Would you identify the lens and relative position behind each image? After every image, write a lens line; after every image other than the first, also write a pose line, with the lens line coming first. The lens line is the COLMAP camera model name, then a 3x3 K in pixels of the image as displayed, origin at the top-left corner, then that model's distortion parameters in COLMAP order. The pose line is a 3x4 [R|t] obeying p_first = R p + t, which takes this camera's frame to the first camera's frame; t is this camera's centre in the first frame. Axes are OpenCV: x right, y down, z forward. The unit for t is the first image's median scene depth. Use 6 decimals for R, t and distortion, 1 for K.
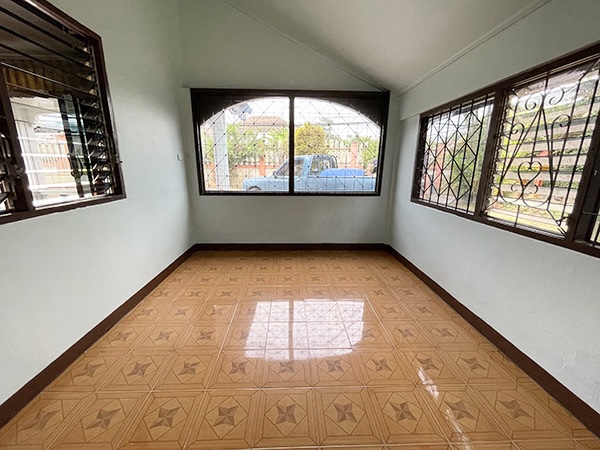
lens RADIAL K [[246.1, 0, 299.6], [0, 246.1, 225.3], [0, 0, 1]] dist [0.000674, 0.000600]
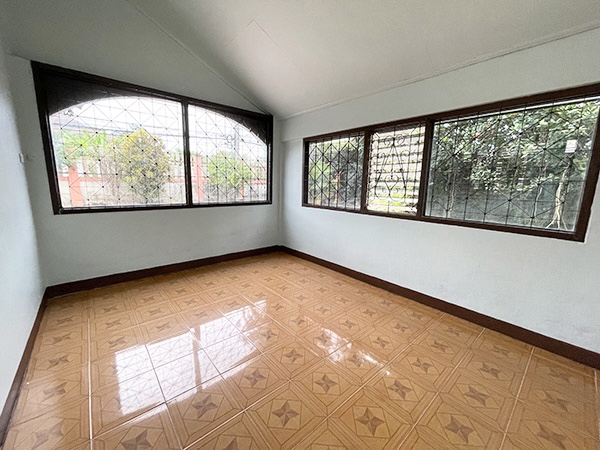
lens RADIAL K [[246.1, 0, 299.9], [0, 246.1, 223.9], [0, 0, 1]] dist [0.000674, 0.000600]
pose [[0.777830, -0.096030, 0.621095, -0.317165], [0.134634, 0.990775, -0.015422, 0.008660], [-0.613885, 0.095616, 0.783584, 0.036459]]
